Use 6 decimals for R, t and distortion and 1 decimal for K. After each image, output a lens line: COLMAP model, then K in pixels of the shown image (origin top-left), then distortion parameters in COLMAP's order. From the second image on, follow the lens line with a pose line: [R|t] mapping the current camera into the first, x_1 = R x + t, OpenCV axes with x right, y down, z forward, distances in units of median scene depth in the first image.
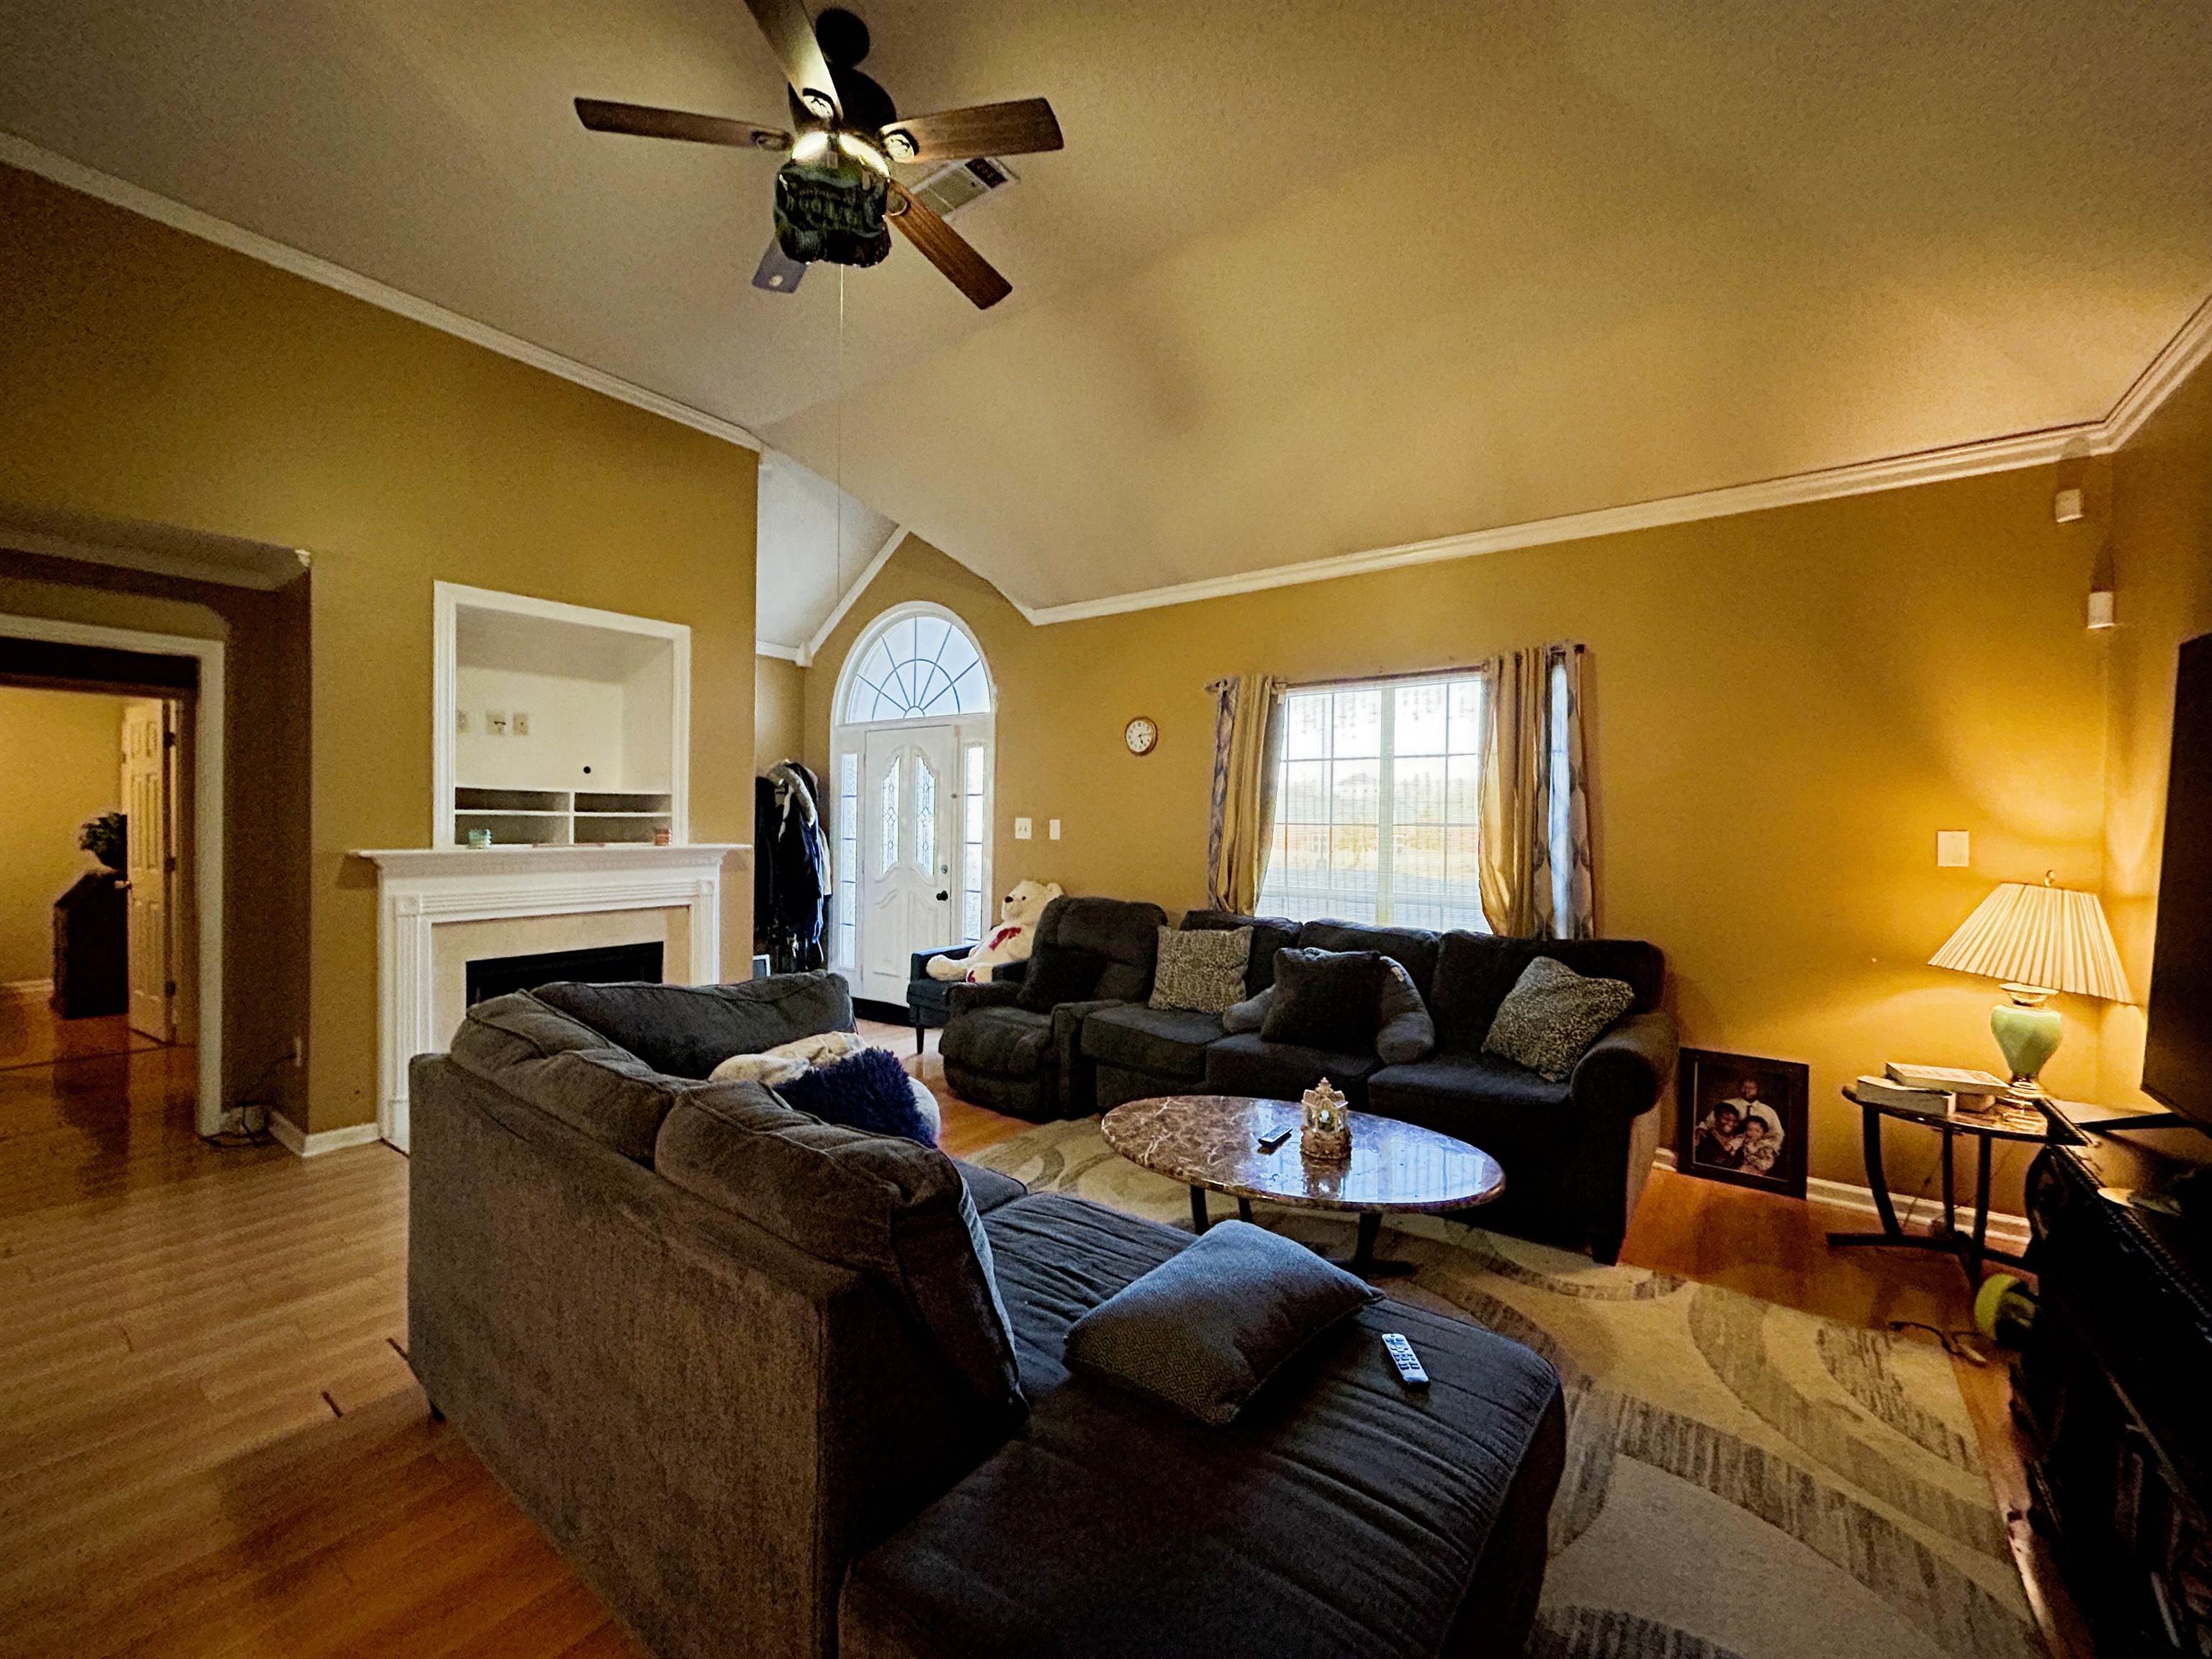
lens RADIAL K [[889.5, 0, 1099.1], [0, 889.5, 830.0], [0, 0, 1]] dist [-0.001115, 0.001160]
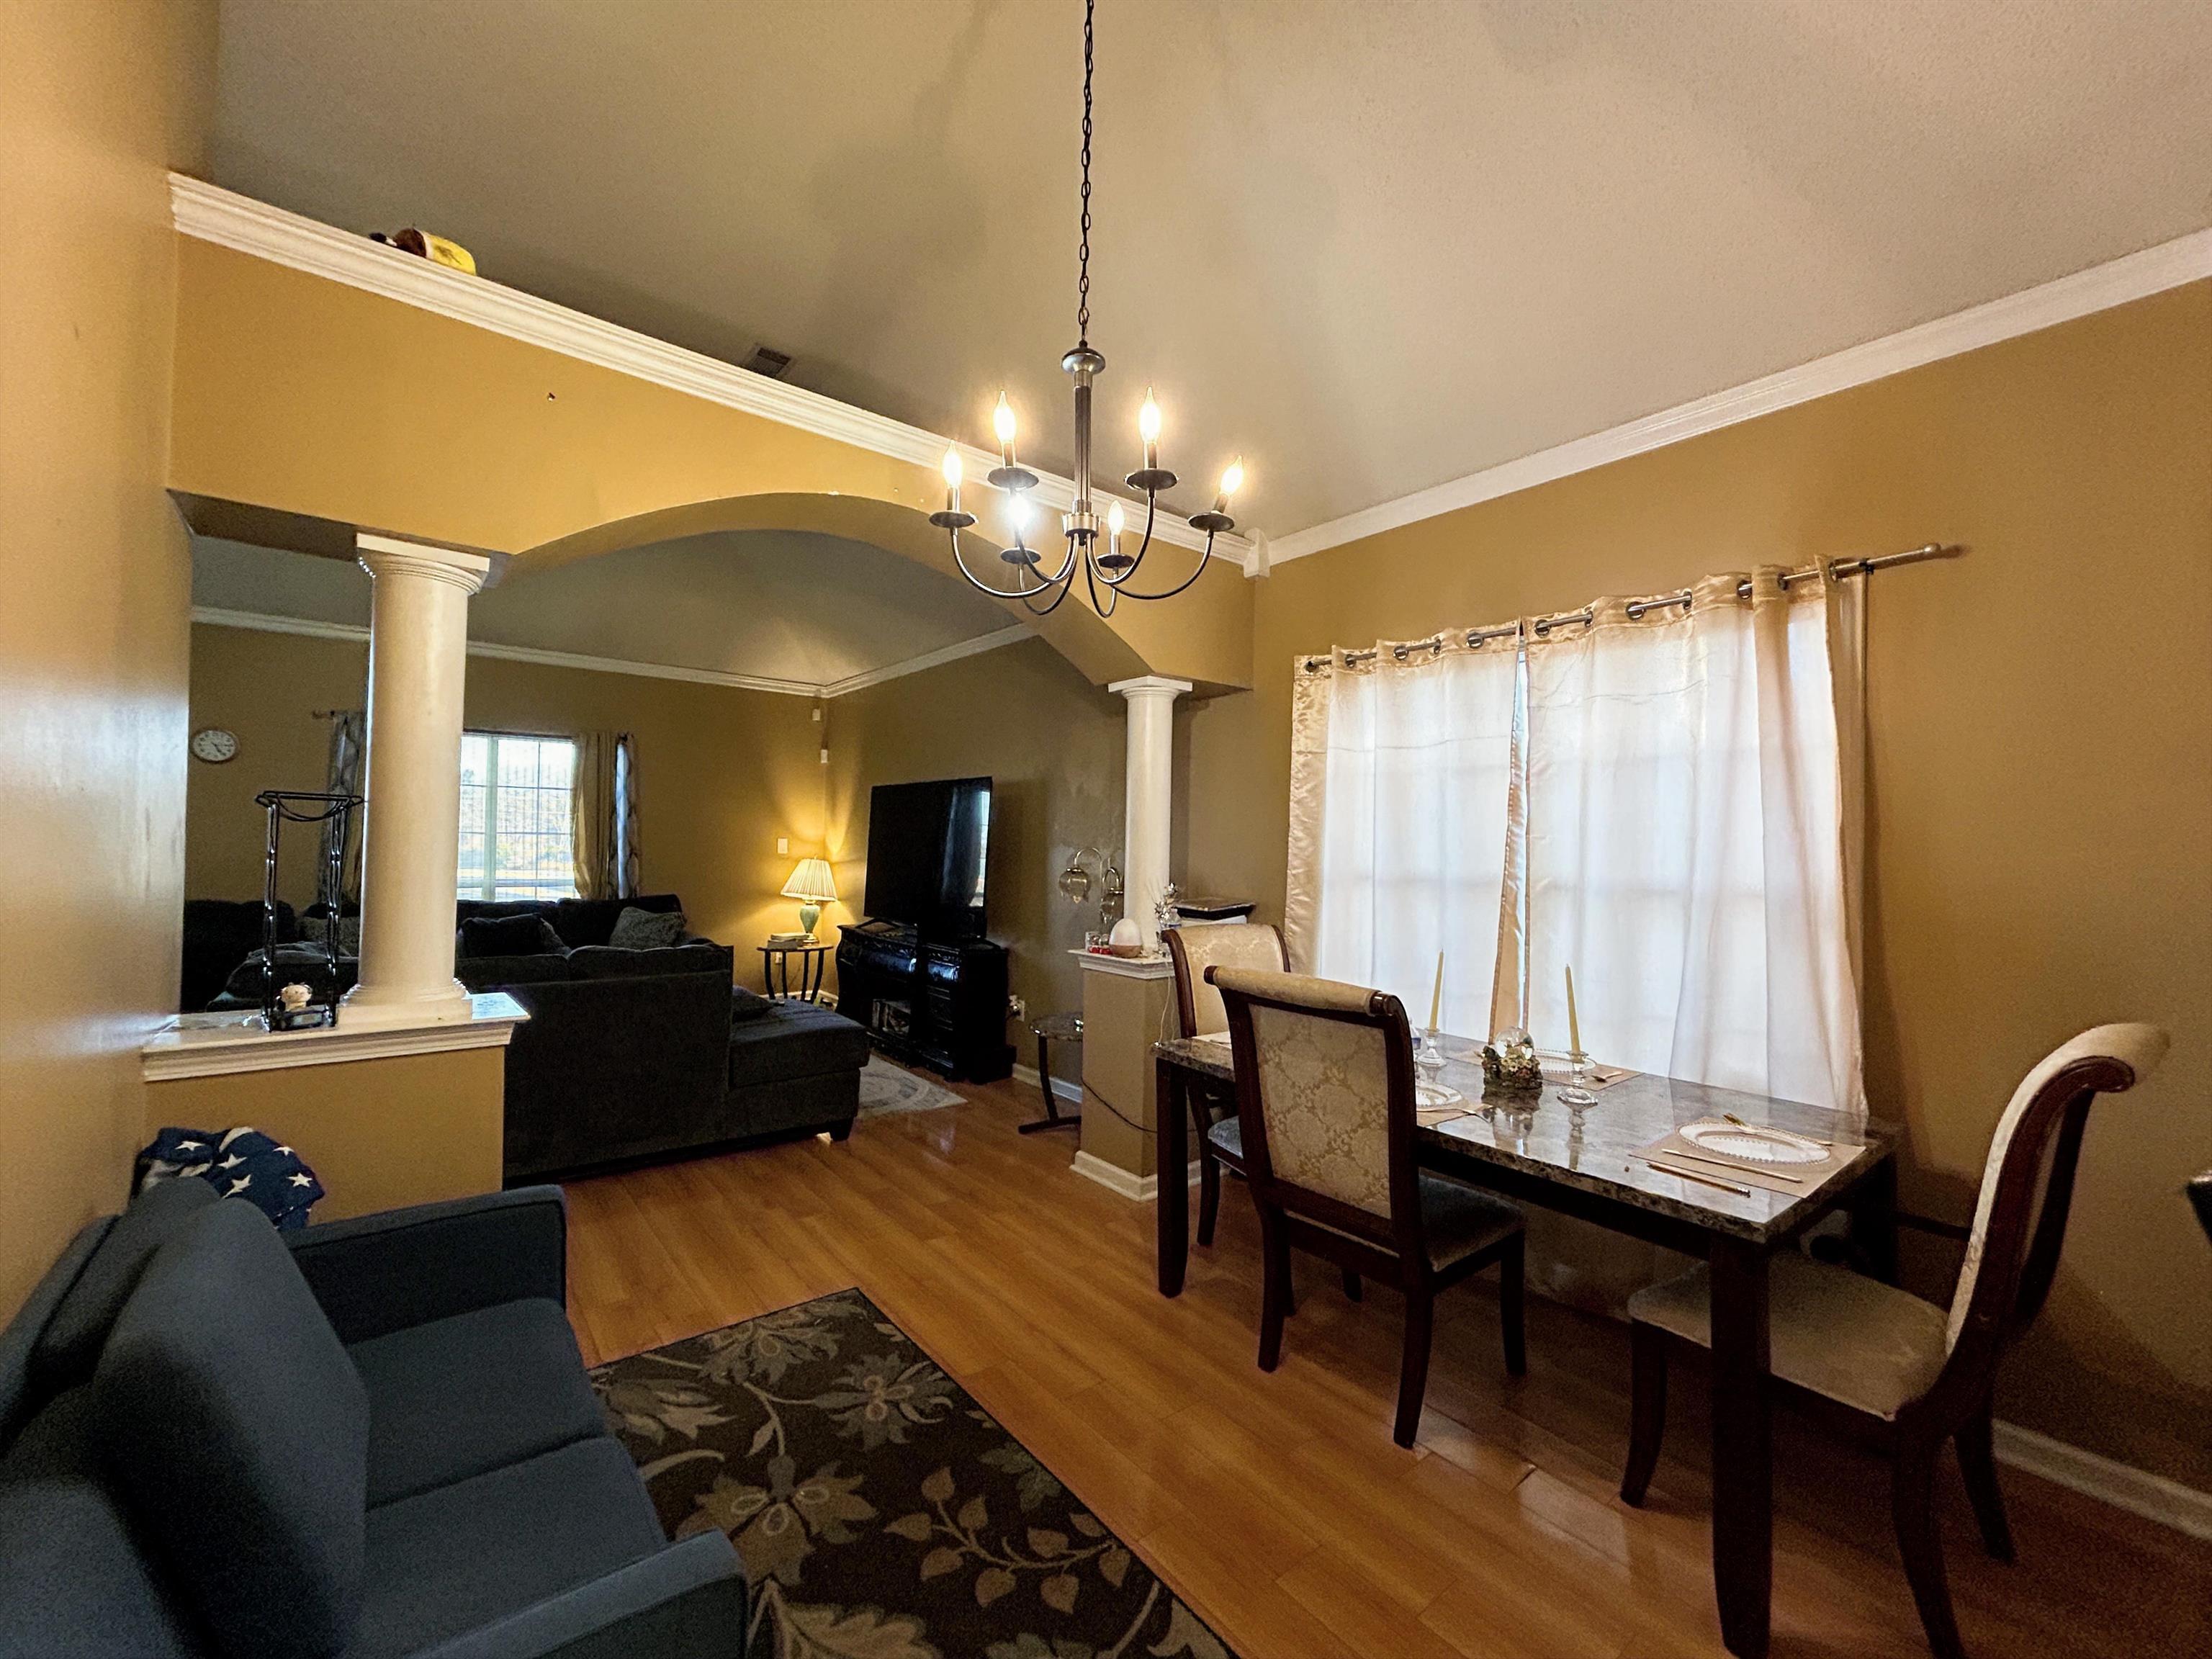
lens RADIAL K [[889.5, 0, 1101.5], [0, 889.5, 829.7], [0, 0, 1]] dist [-0.001115, 0.001160]
pose [[0.259260, 0.010936, 0.965746, -0.587171], [-0.006063, 0.999935, -0.009695, -0.002304], [-0.965789, -0.003342, 0.259309, -0.237426]]
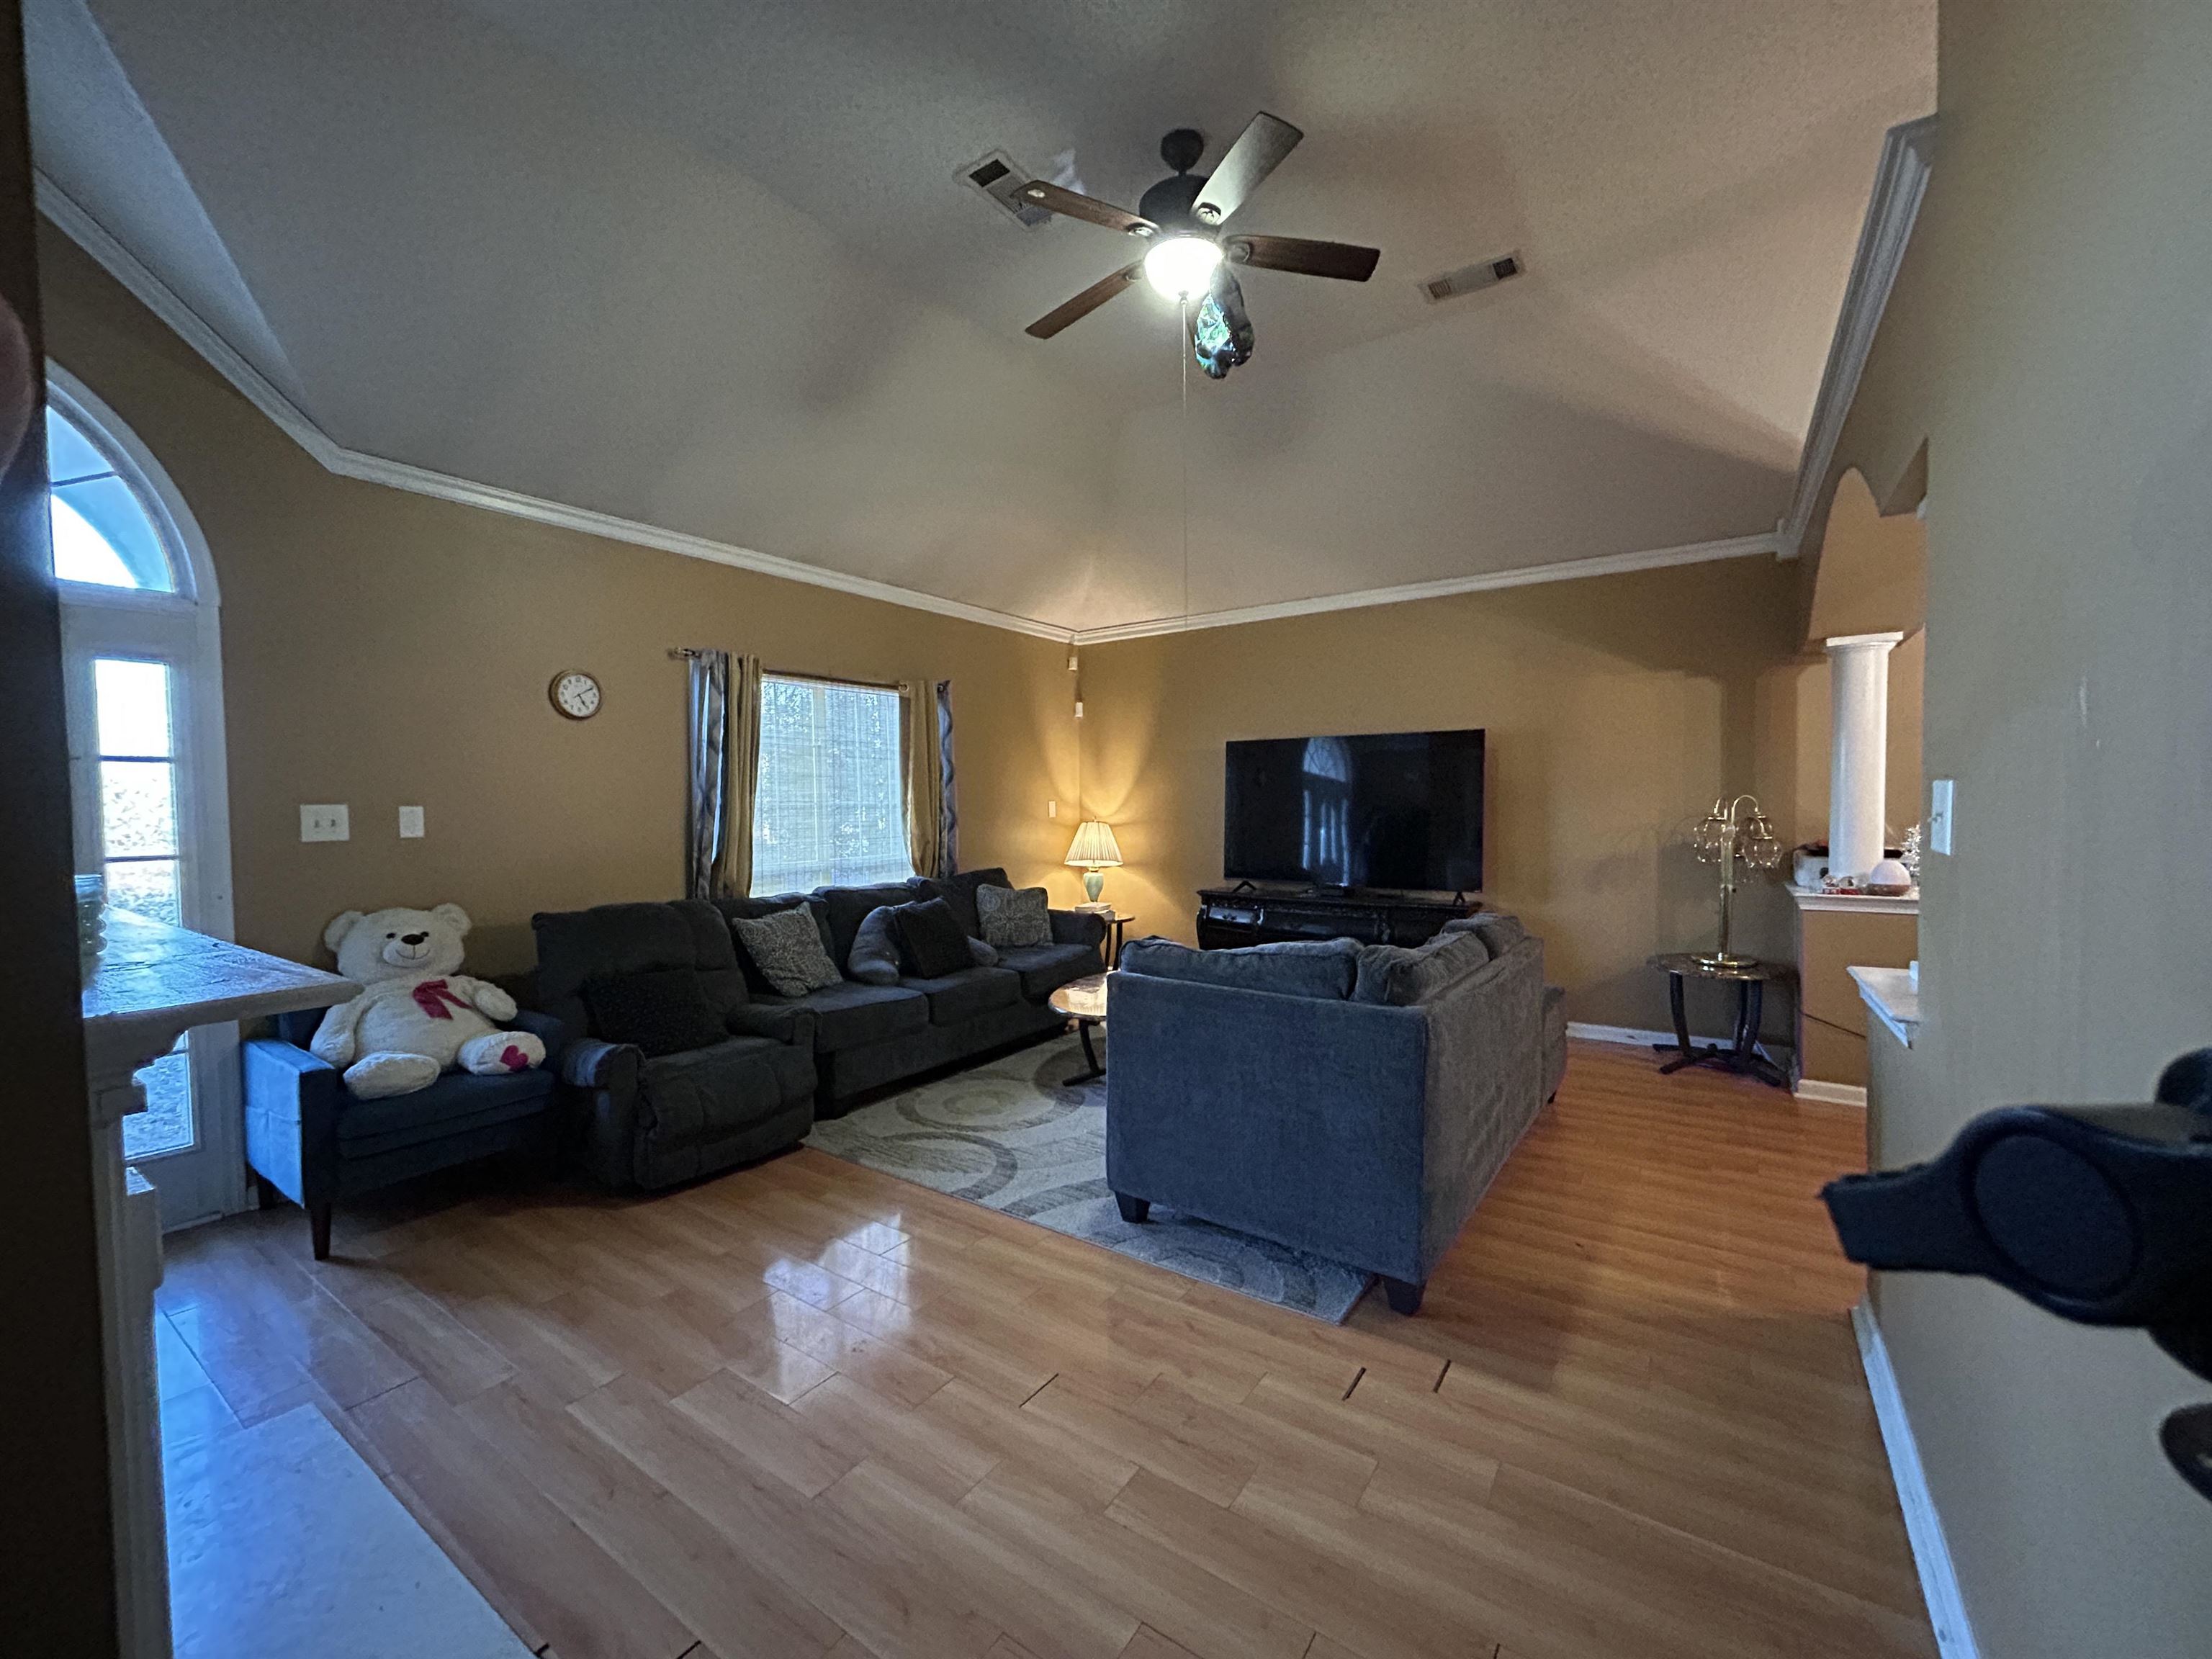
lens RADIAL K [[889.5, 0, 1099.7], [0, 889.5, 832.0], [0, 0, 1]] dist [-0.001115, 0.001160]
pose [[-0.030697, -0.045172, 0.998507, -0.628179], [0.022318, 0.998698, 0.045867, -0.010313], [-0.999280, 0.023693, -0.029649, 0.483867]]
